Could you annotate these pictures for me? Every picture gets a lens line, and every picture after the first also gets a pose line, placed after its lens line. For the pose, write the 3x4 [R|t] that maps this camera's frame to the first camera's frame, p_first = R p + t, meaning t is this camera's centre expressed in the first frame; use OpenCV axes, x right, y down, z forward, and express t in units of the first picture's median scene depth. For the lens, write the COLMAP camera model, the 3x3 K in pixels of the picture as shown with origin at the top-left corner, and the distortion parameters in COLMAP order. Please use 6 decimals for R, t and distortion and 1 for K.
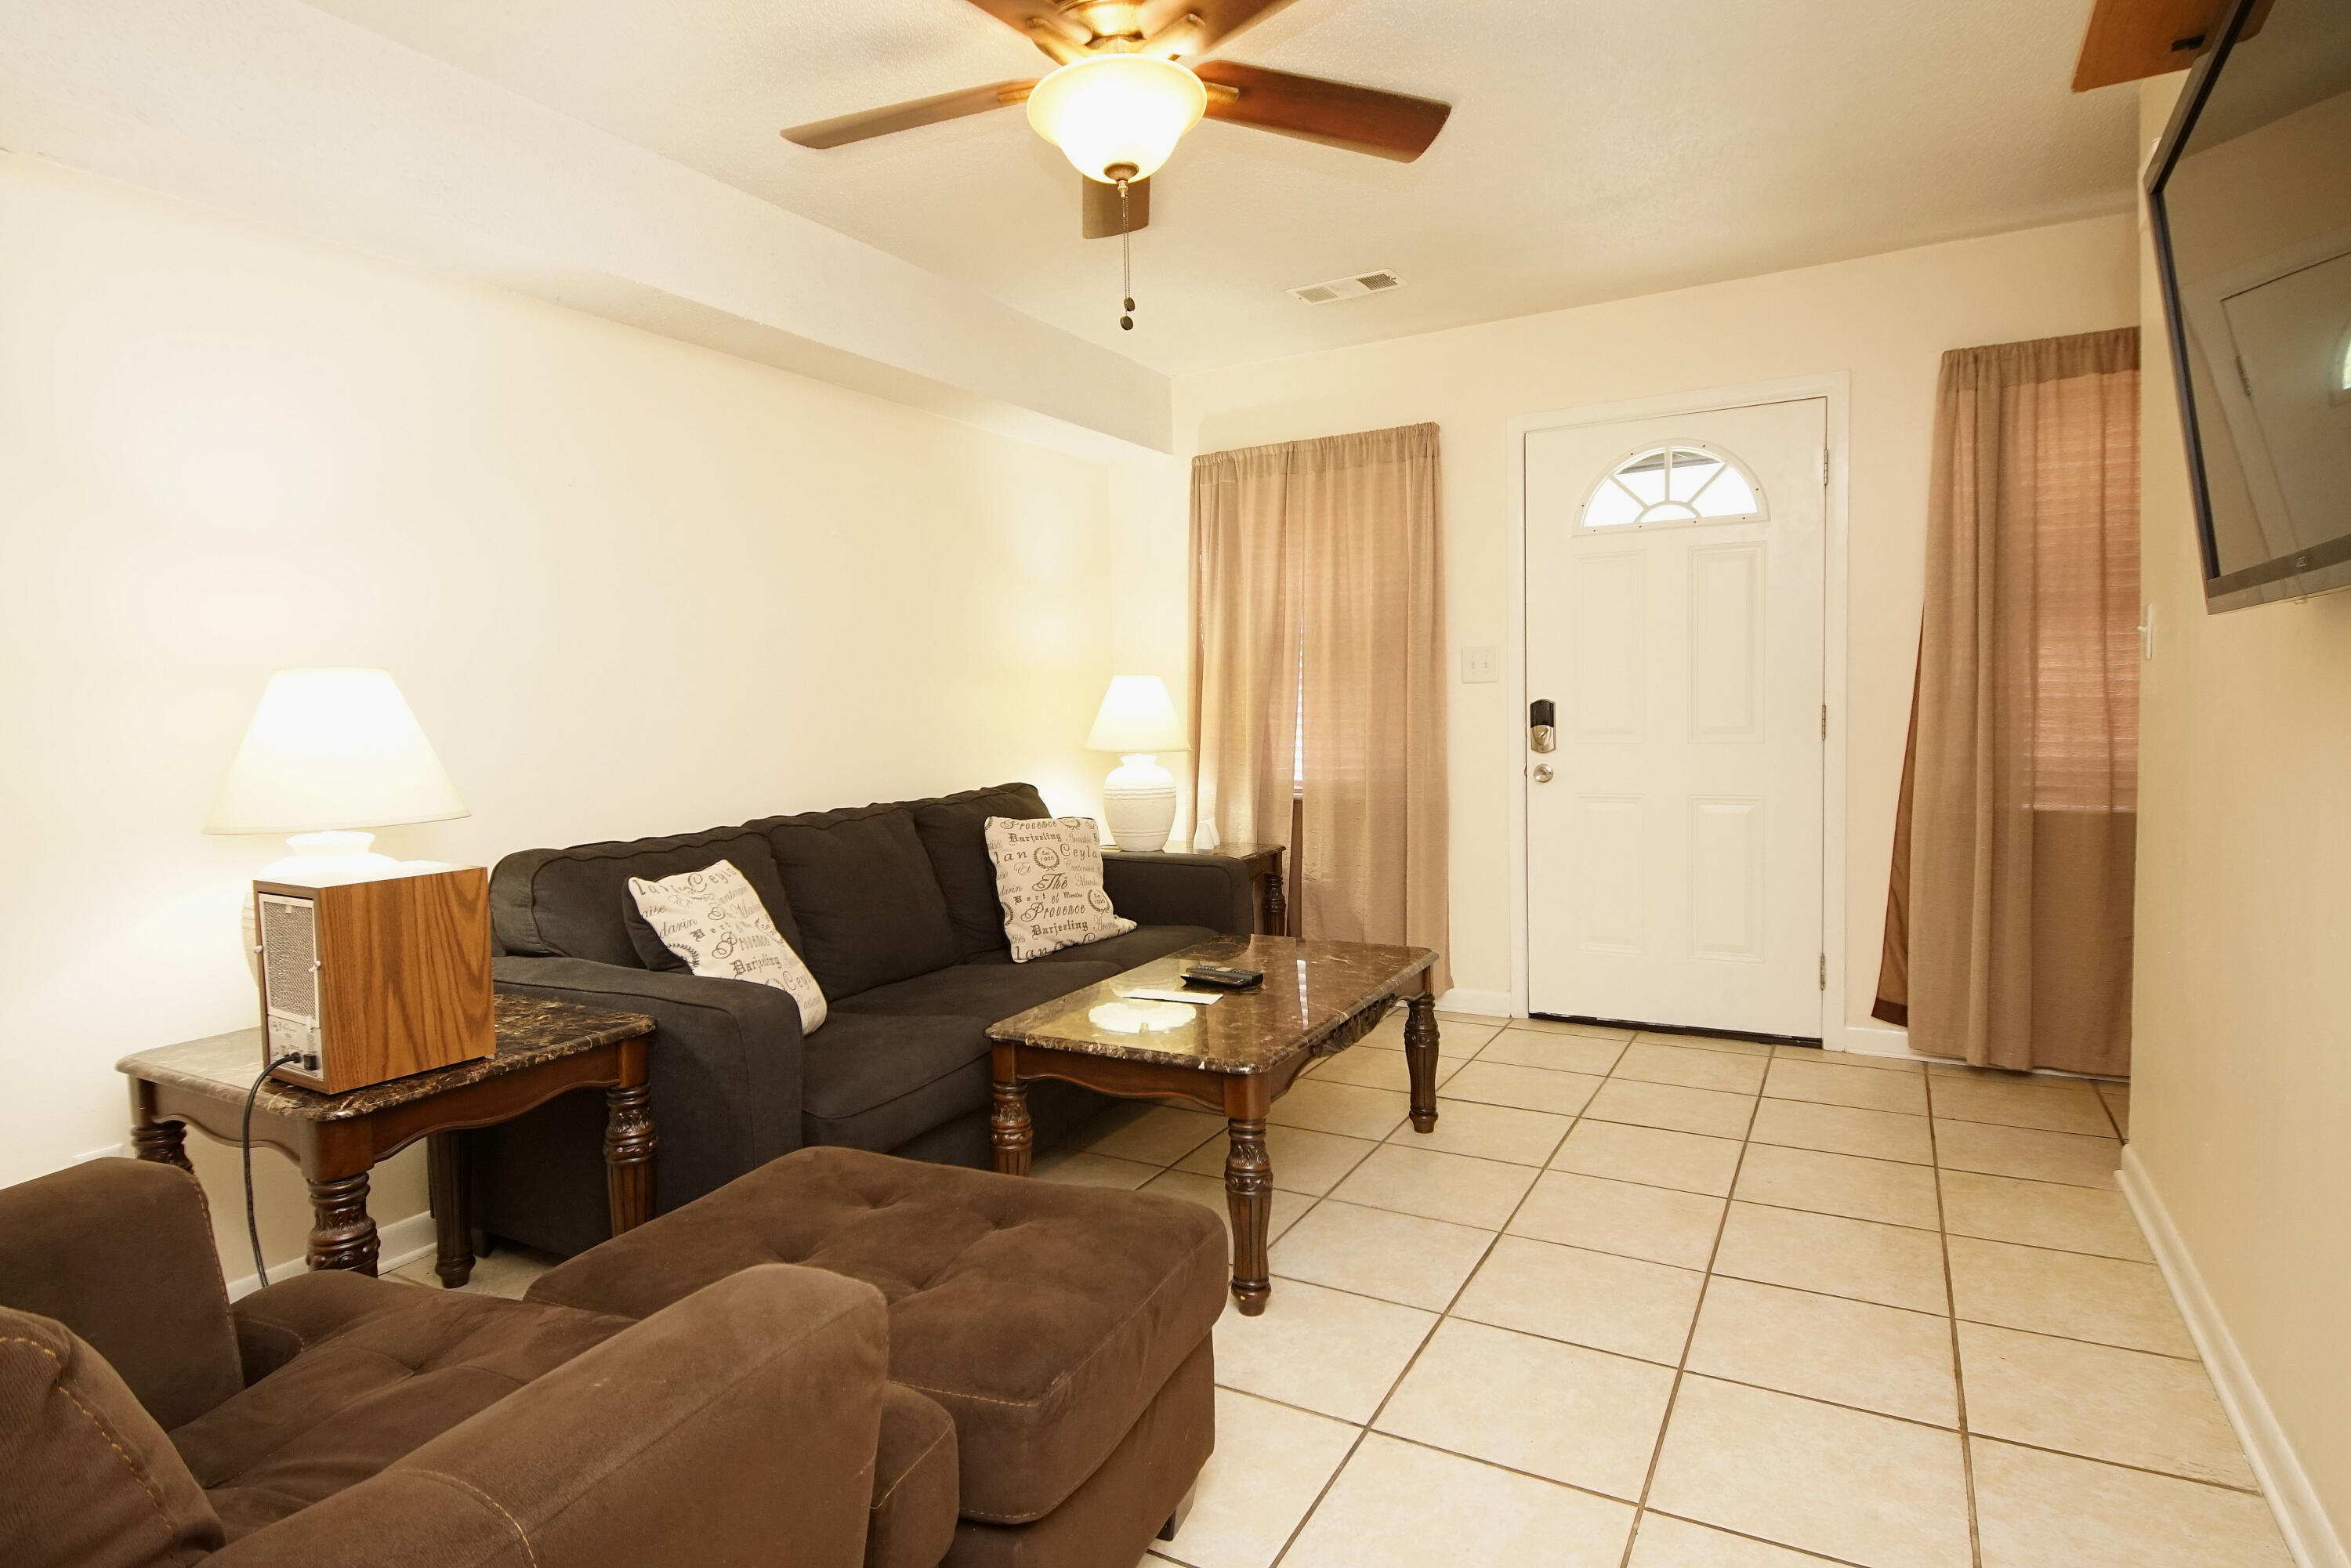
lens RADIAL K [[1258.4, 0, 1154.5], [0, 1258.4, 772.2], [0, 0, 1]] dist [0.039626, -0.036831]
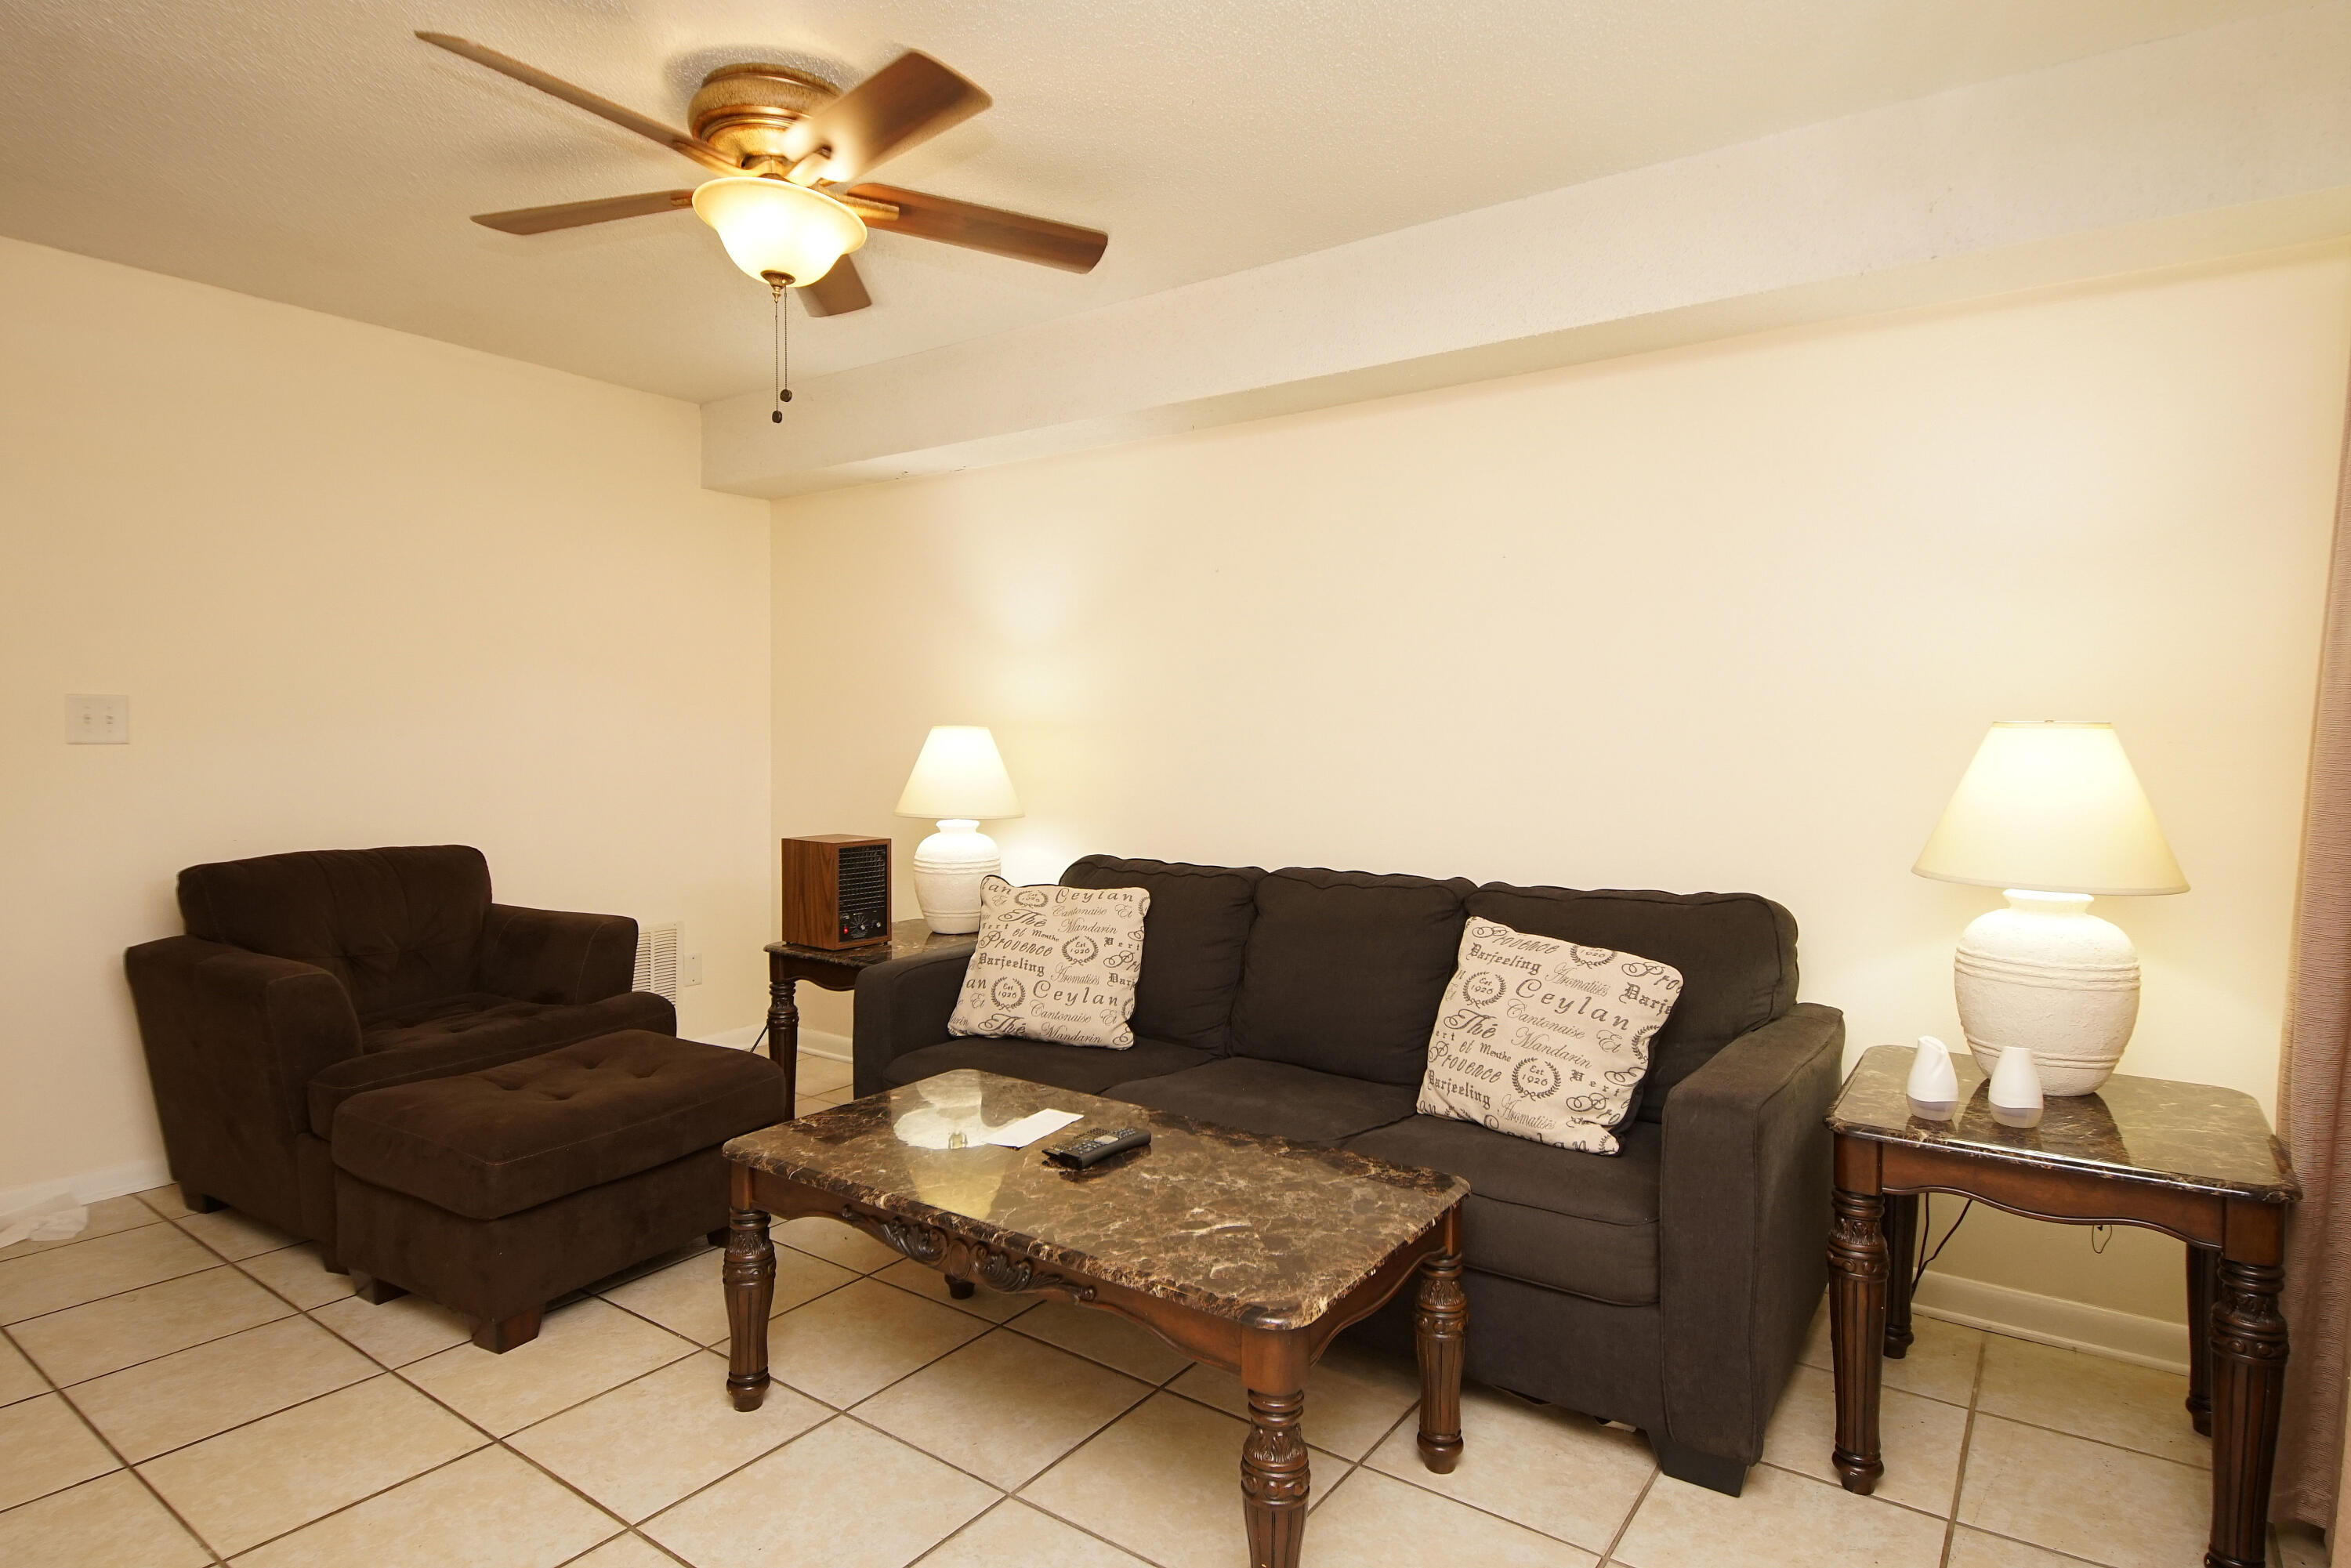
lens RADIAL K [[1258.4, 0, 1154.5], [0, 1258.4, 772.2], [0, 0, 1]] dist [0.039626, -0.036831]
pose [[-0.081772, 0.059878, -0.994851, 0.592971], [-0.062925, 0.995892, 0.065113, -0.081905], [0.994663, 0.067925, -0.077668, 0.828967]]
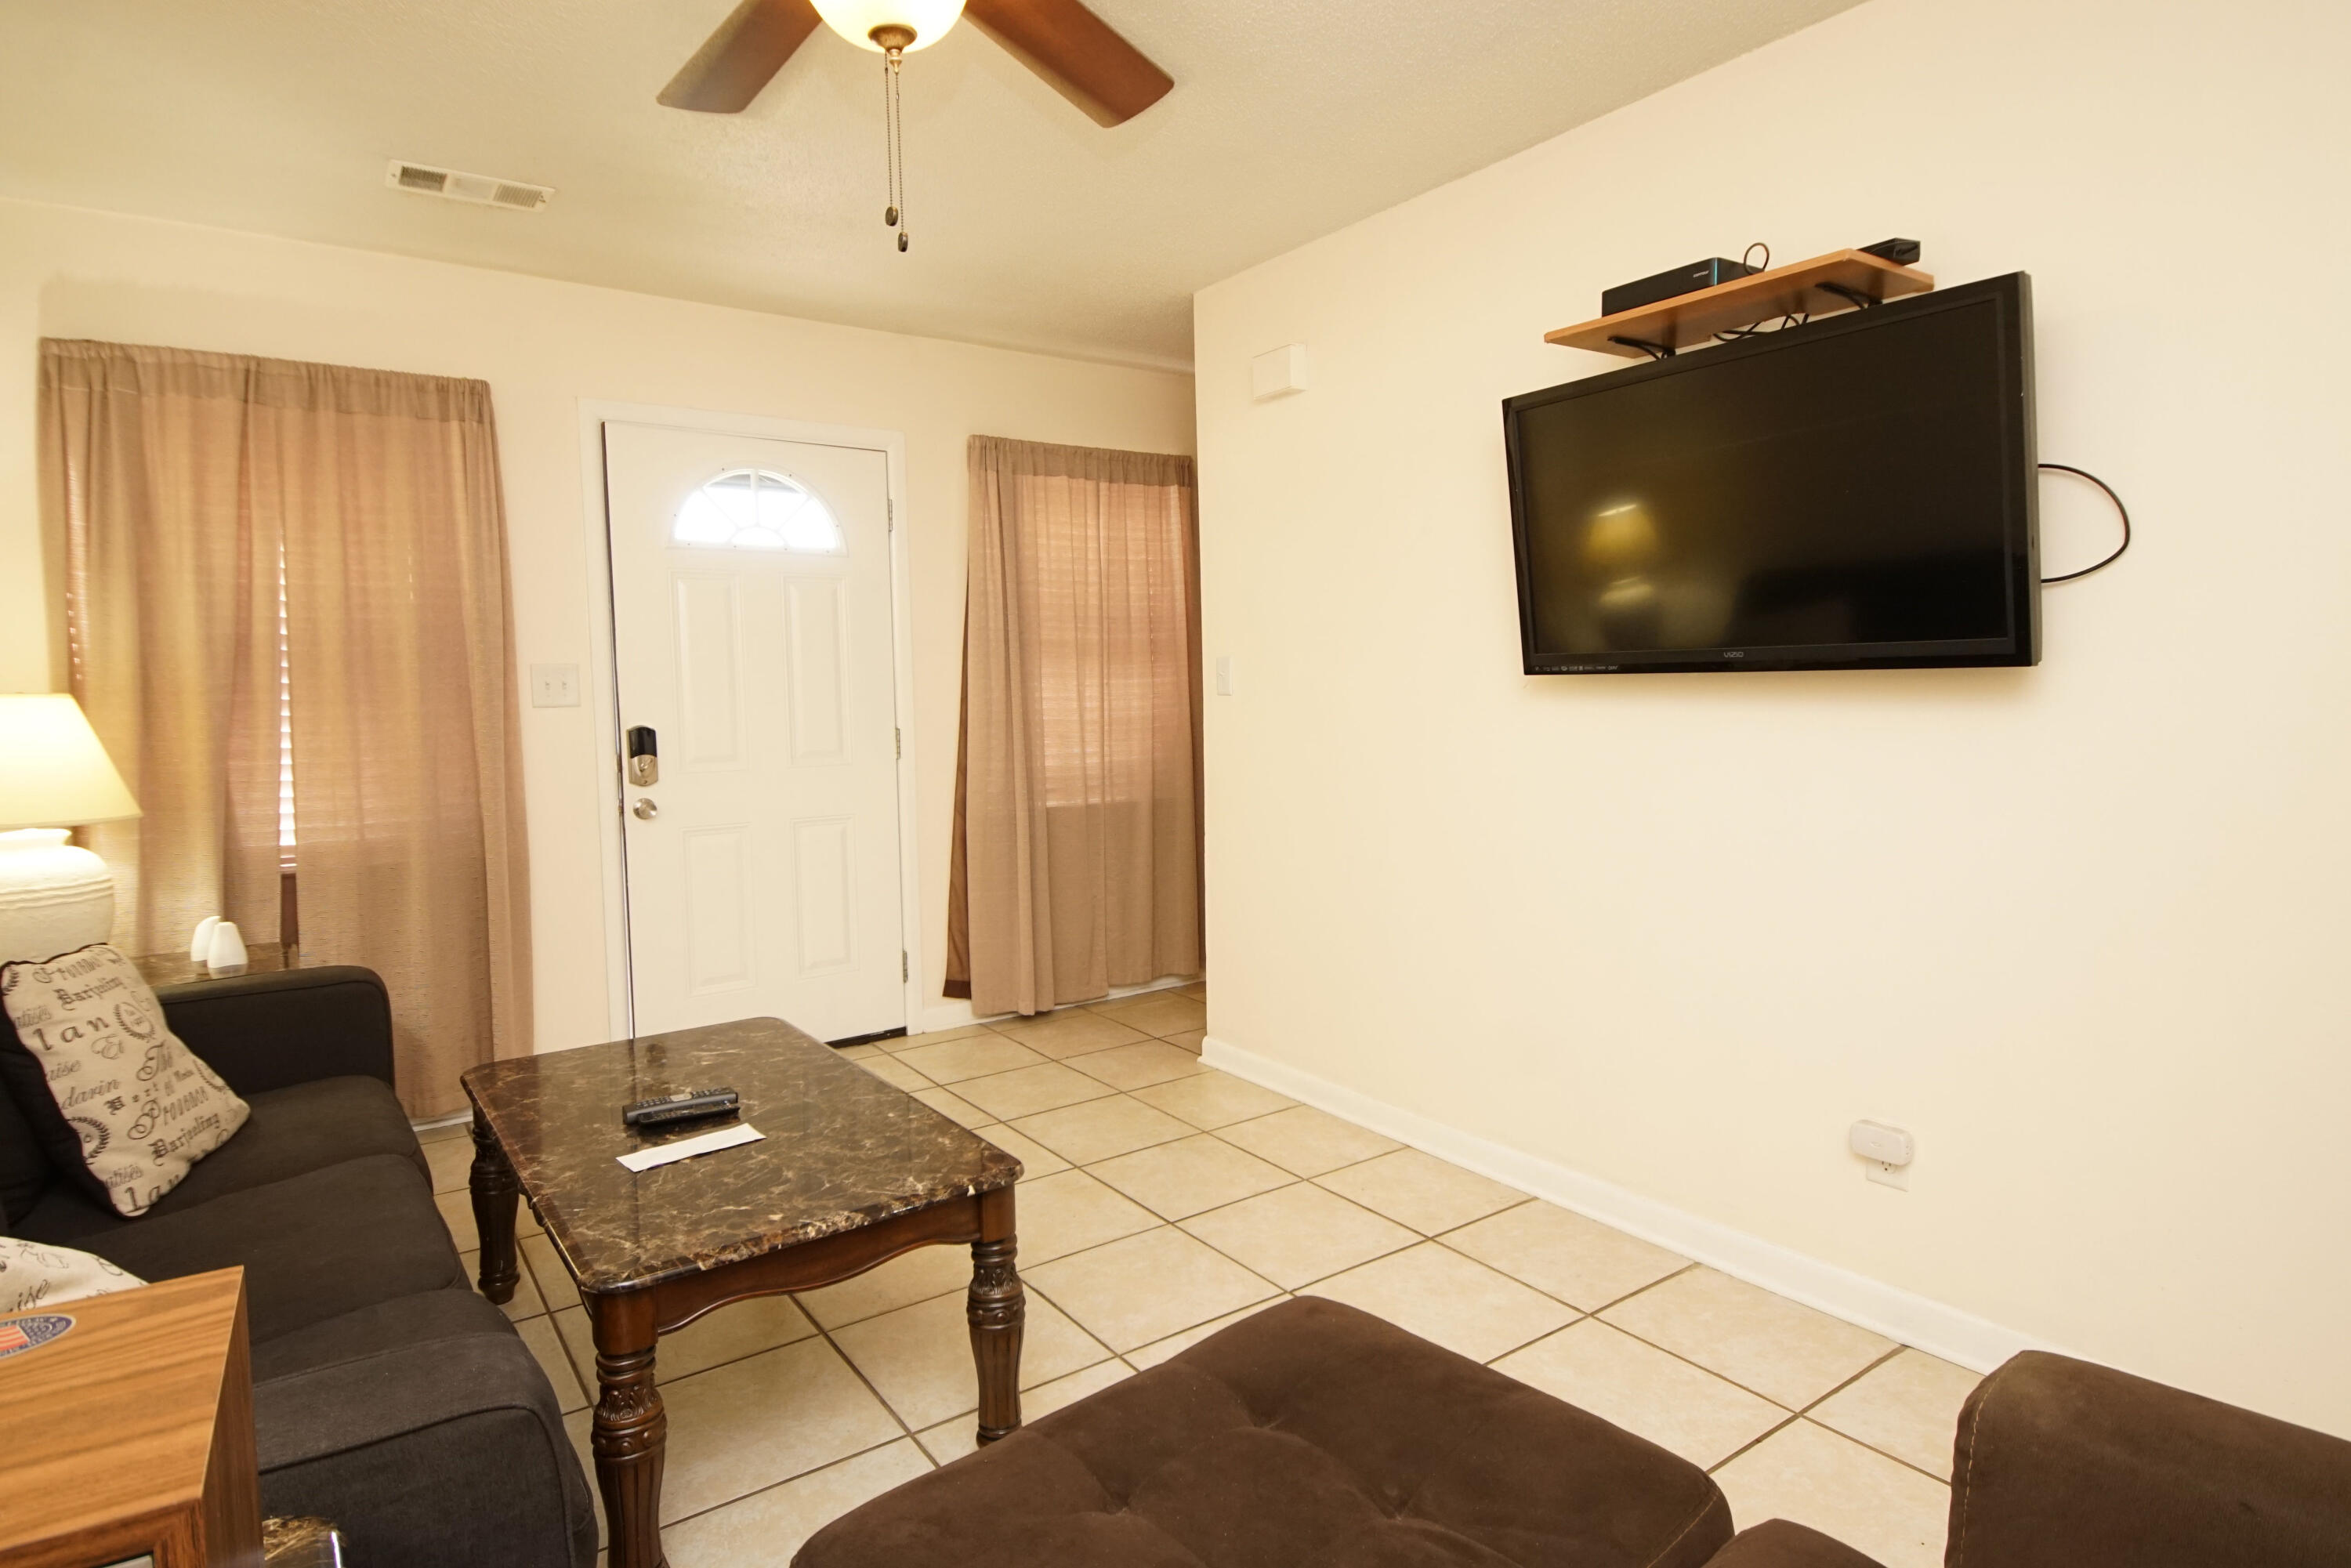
lens RADIAL K [[1265.8, 0, 1154.5], [0, 1265.8, 770.6], [0, 0, 1]] dist [0.036506, -0.038243]
pose [[0.427307, -0.047569, 0.902854, -0.385016], [0.057484, 0.998024, 0.025377, -0.031042], [-0.902277, 0.041056, 0.429197, 0.321218]]
